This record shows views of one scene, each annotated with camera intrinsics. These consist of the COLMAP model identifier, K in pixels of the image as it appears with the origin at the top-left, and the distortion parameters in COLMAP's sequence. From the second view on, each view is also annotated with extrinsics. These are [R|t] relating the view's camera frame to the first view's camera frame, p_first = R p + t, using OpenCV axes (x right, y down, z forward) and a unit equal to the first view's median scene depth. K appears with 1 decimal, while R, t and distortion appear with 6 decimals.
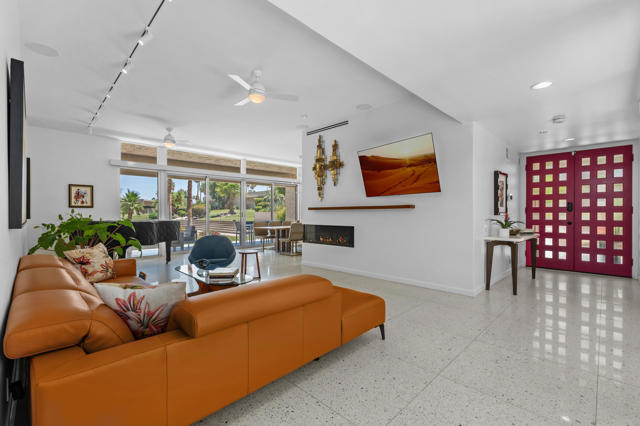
lens RADIAL K [[288.4, 0, 320.9], [0, 288.4, 213.6], [0, 0, 1]] dist [0.000832, 0.000485]
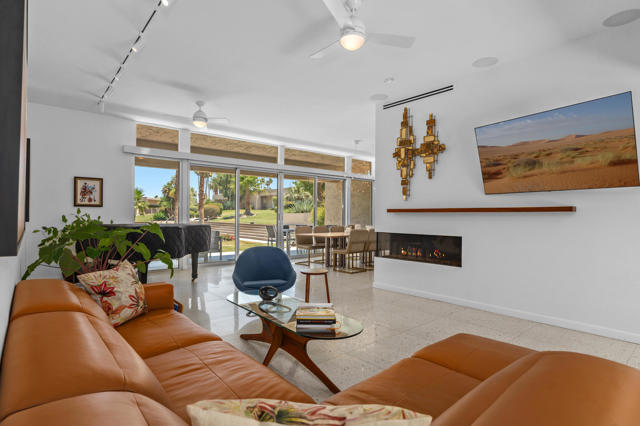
lens RADIAL K [[339.9, 0, 319.6], [0, 339.9, 213.5], [0, 0, 1]] dist [-0.013858, -0.000818]
pose [[0.997260, 0.009123, -0.073409, -0.148816], [-0.009490, 0.999944, -0.004651, -0.003893], [0.073363, 0.005335, 0.997291, 0.144338]]
